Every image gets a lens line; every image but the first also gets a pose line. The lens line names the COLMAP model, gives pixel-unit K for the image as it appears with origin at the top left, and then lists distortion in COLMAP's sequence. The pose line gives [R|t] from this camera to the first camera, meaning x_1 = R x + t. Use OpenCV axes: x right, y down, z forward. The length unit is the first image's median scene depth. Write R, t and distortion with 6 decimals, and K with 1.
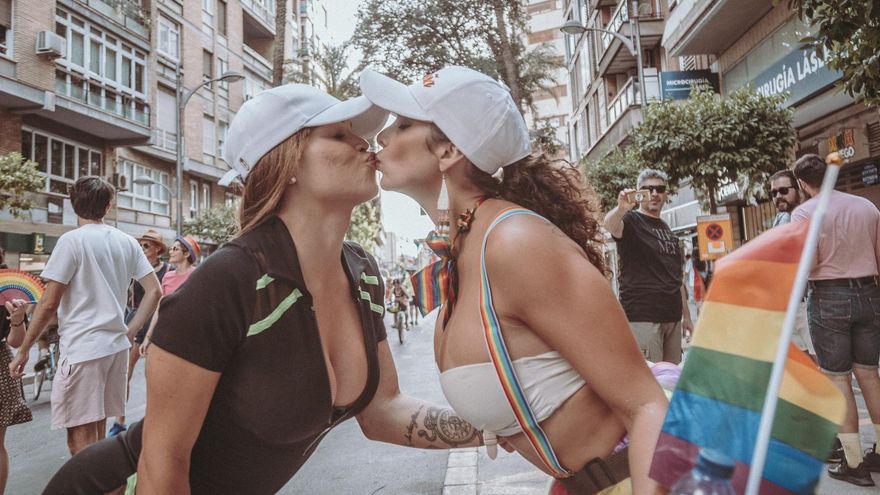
lens RADIAL K [[634.4, 0, 440.0], [0, 634.4, 247.5], [0, 0, 1]] dist [-0.002002, -0.000309]
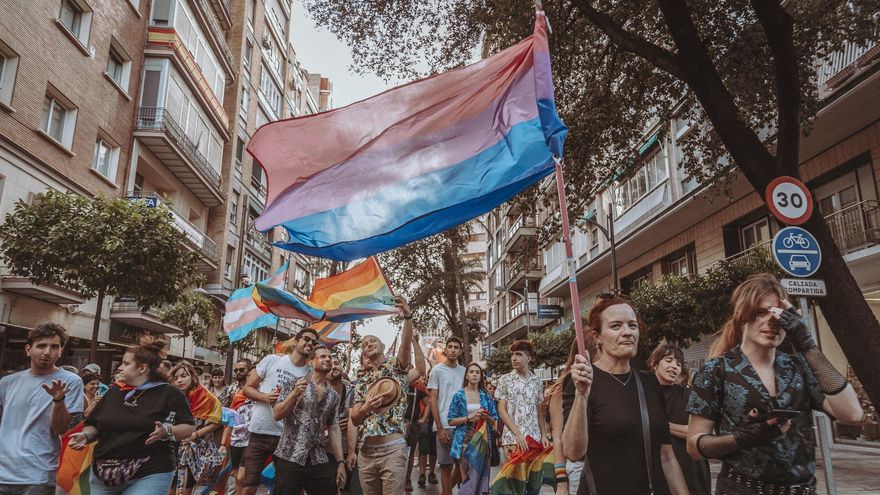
lens RADIAL K [[634.4, 0, 440.0], [0, 634.4, 247.5], [0, 0, 1]] dist [-0.002002, -0.000309]
pose [[0.984604, 0.097714, 0.144940, -0.194033], [-0.067414, 0.977290, -0.200897, -0.019998], [-0.161279, 0.188033, 0.968831, -0.684255]]
